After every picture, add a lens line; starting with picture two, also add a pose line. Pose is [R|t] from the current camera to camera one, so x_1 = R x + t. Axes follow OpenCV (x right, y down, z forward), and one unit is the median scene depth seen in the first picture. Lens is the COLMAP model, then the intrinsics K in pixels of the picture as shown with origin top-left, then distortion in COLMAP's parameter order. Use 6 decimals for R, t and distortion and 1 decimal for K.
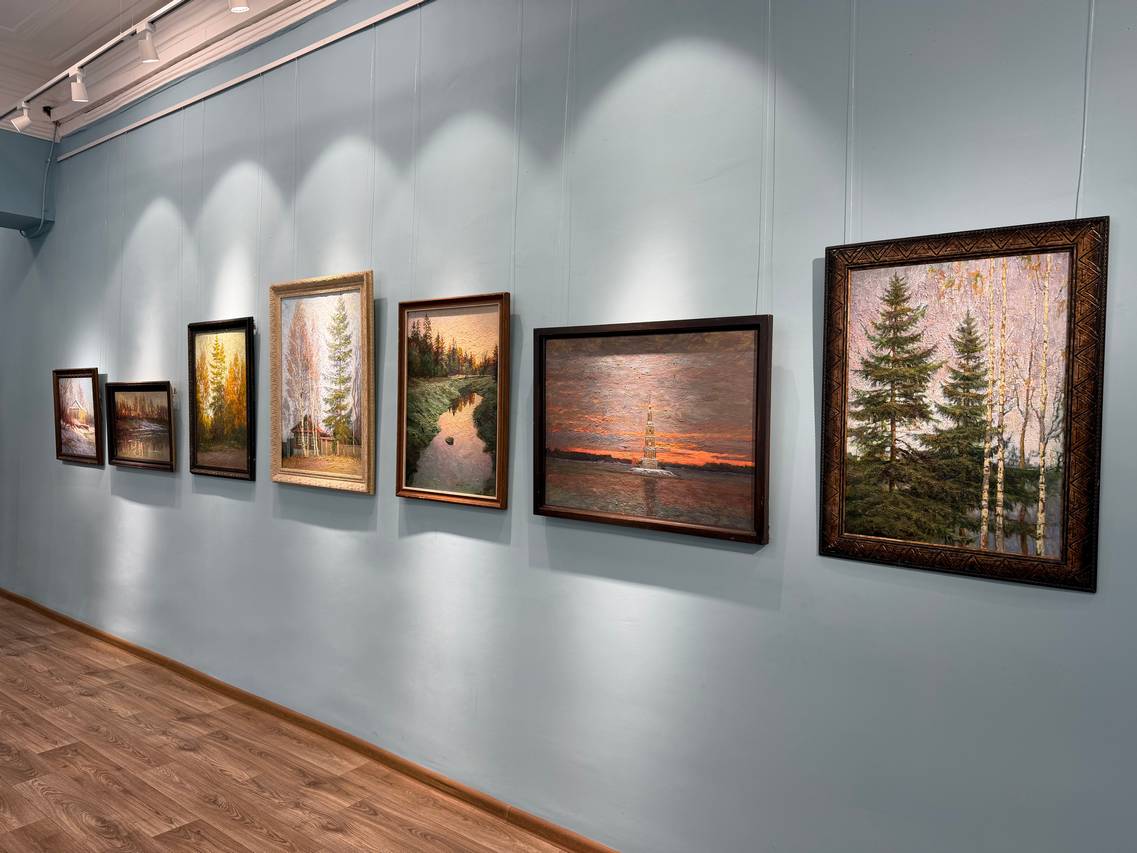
lens RADIAL K [[830.7, 0, 603.3], [0, 830.7, 423.5], [0, 0, 1]] dist [0.060904, -0.086611]
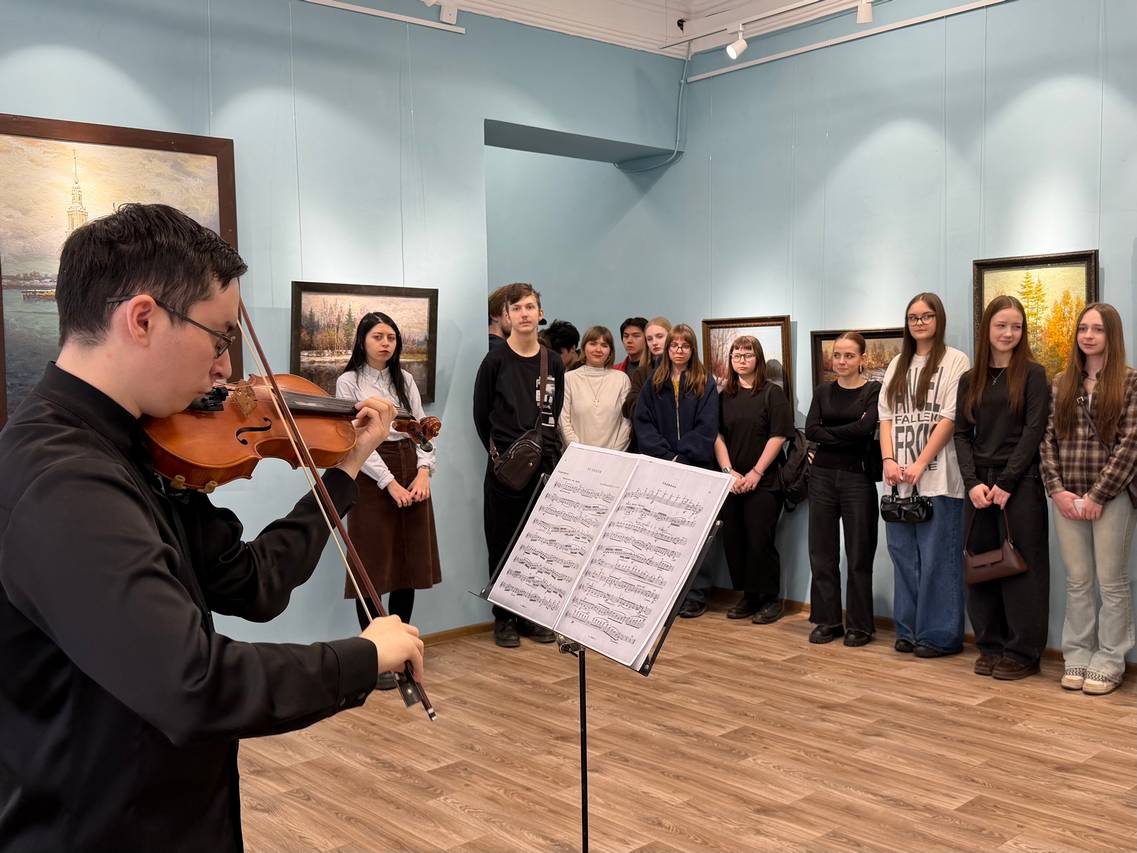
lens RADIAL K [[1159.5, 0, 587.6], [0, 1159.5, 472.2], [0, 0, 1]] dist [-0.042120, 0.000000]
pose [[0.985614, -0.014450, -0.168393, -0.326407], [0.026515, 0.997221, 0.069623, 0.005340], [0.166919, -0.073087, 0.983258, -0.144254]]
